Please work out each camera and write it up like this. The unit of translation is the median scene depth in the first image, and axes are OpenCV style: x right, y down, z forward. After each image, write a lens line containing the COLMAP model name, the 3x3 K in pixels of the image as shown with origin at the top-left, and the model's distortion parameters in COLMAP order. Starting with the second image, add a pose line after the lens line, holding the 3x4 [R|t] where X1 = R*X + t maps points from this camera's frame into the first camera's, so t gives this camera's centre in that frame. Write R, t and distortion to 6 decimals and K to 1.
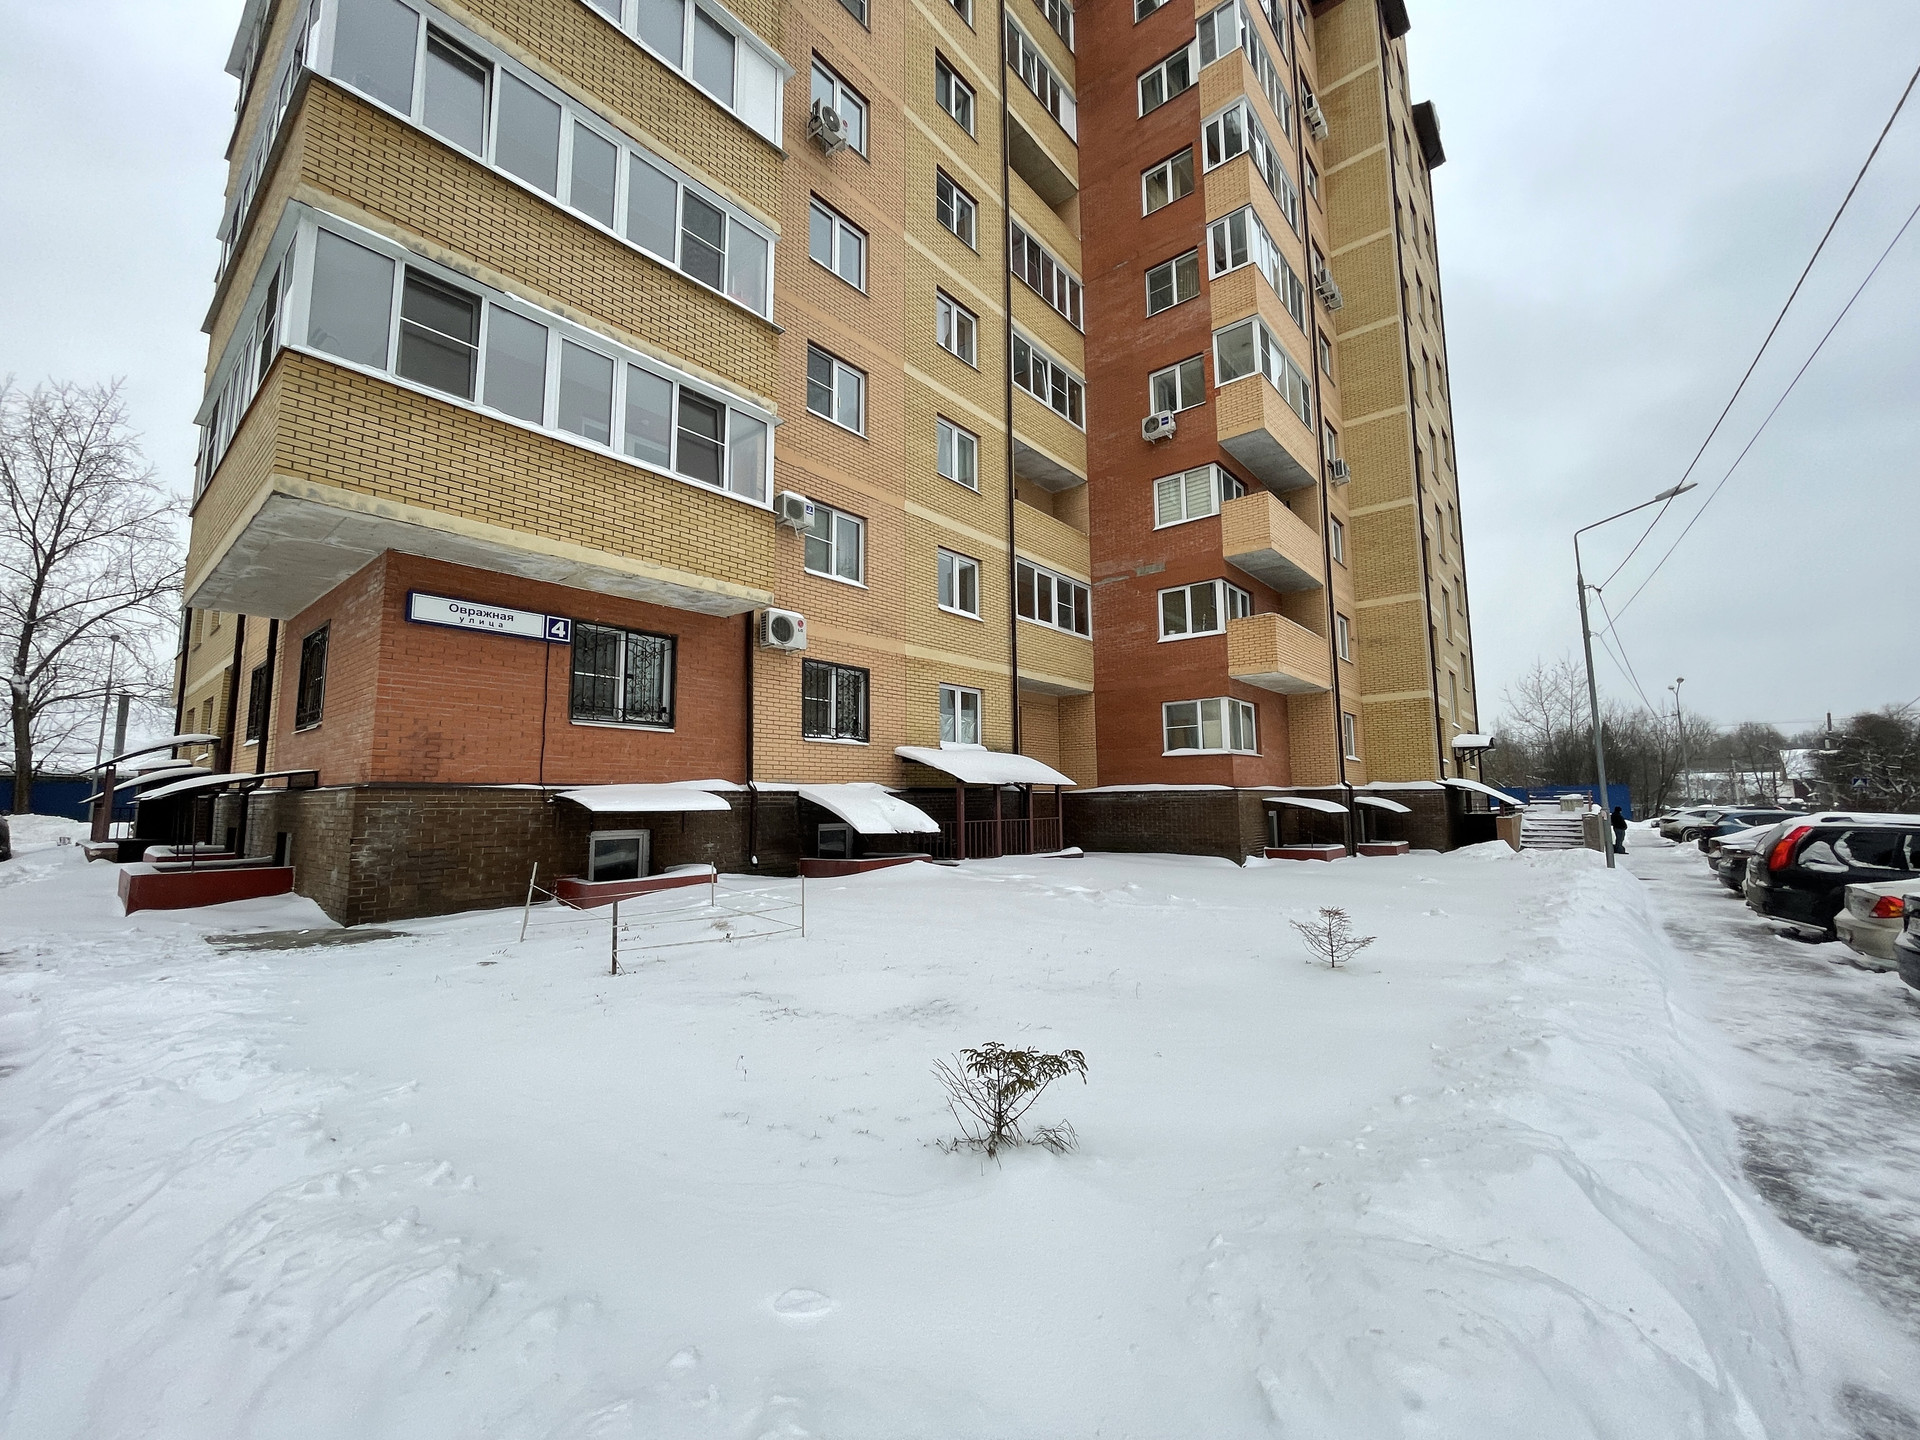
lens RADIAL K [[777.2, 0, 957.8], [0, 777.2, 713.9], [0, 0, 1]] dist [-0.003731, 0.000239]
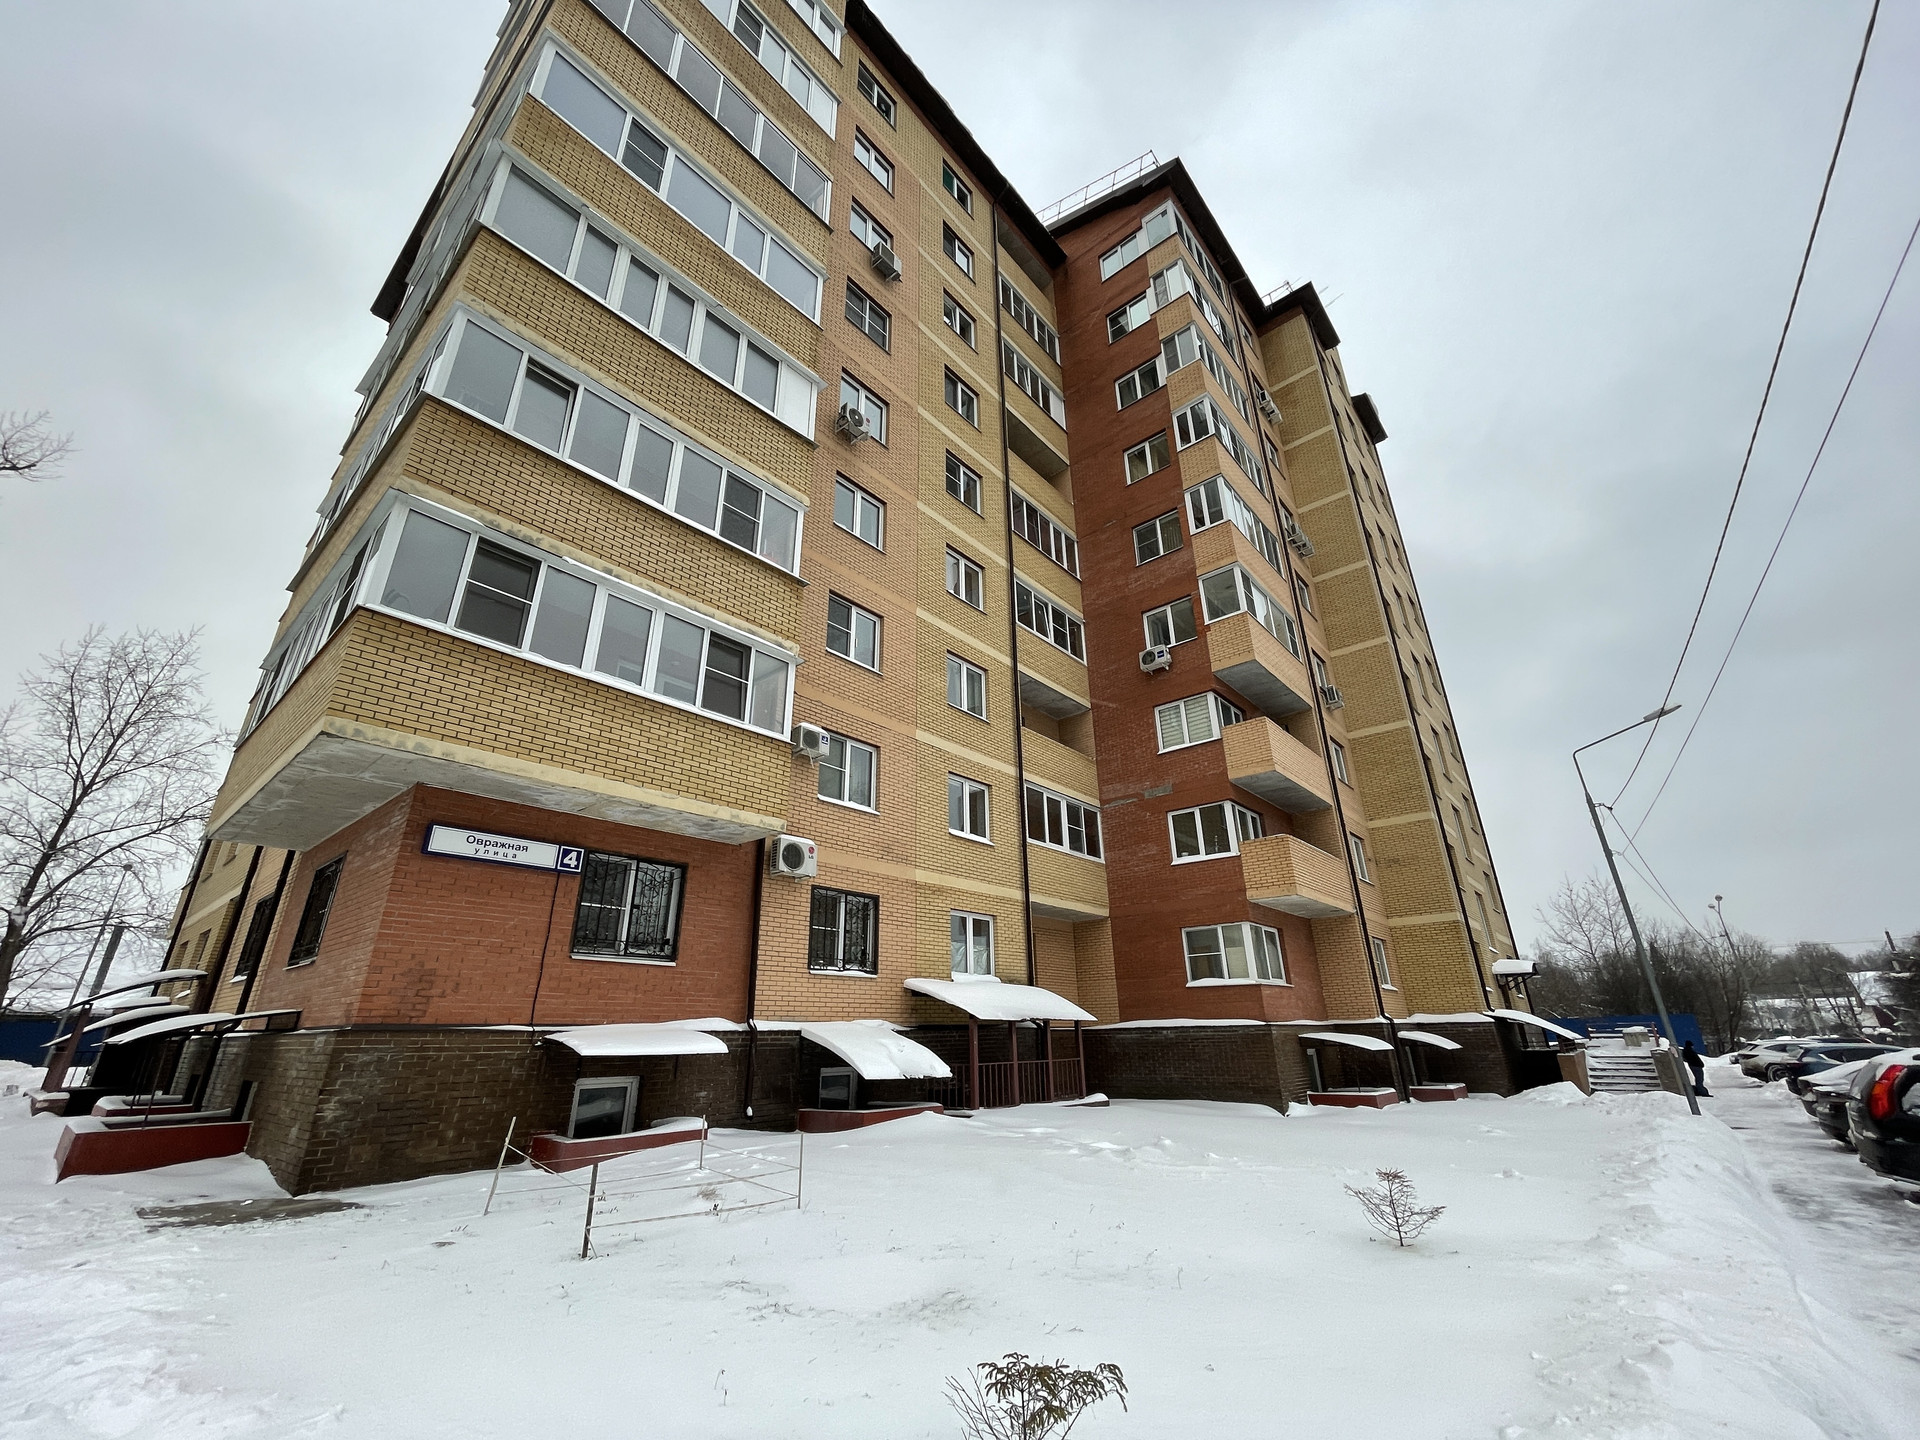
lens RADIAL K [[777.2, 0, 957.8], [0, 777.2, 713.8], [0, 0, 1]] dist [-0.003731, 0.000239]
pose [[0.999871, -0.010912, -0.011798, -0.000165], [0.007193, 0.960362, -0.278664, -0.004274], [0.014371, 0.278543, 0.960316, -0.005602]]
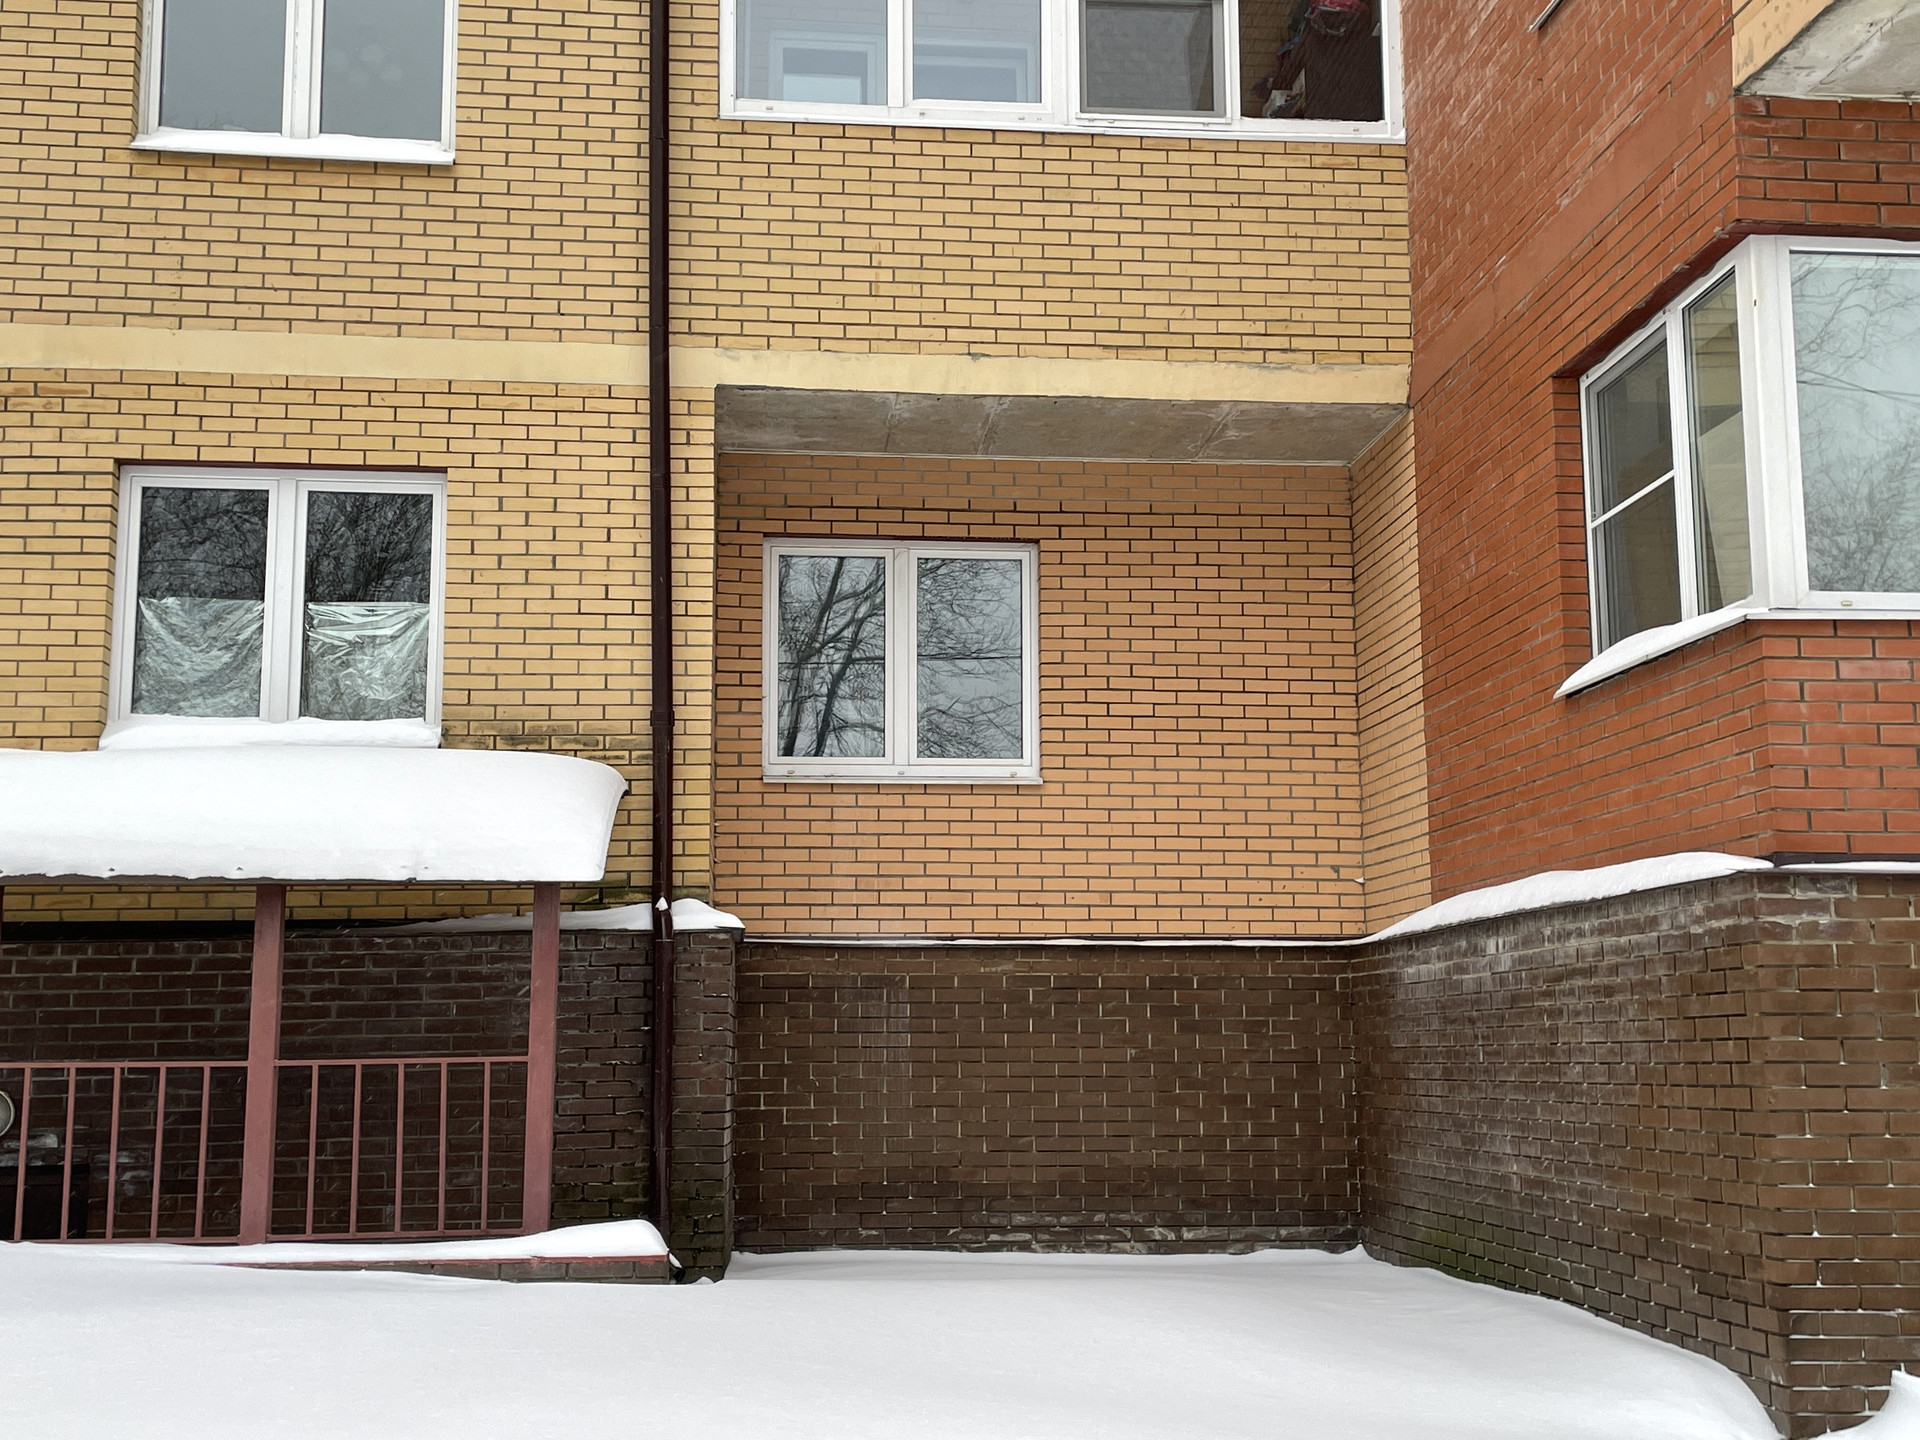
lens RADIAL K [[2202.2, 0, 961.9], [0, 2202.2, 721.7], [0, 0, 1]] dist [0.061223, 0.000000]
pose [[0.711923, -0.097641, -0.695436, 0.628864], [0.076828, 0.995172, -0.061076, 0.099011], [0.698042, -0.009948, 0.715988, 0.730911]]
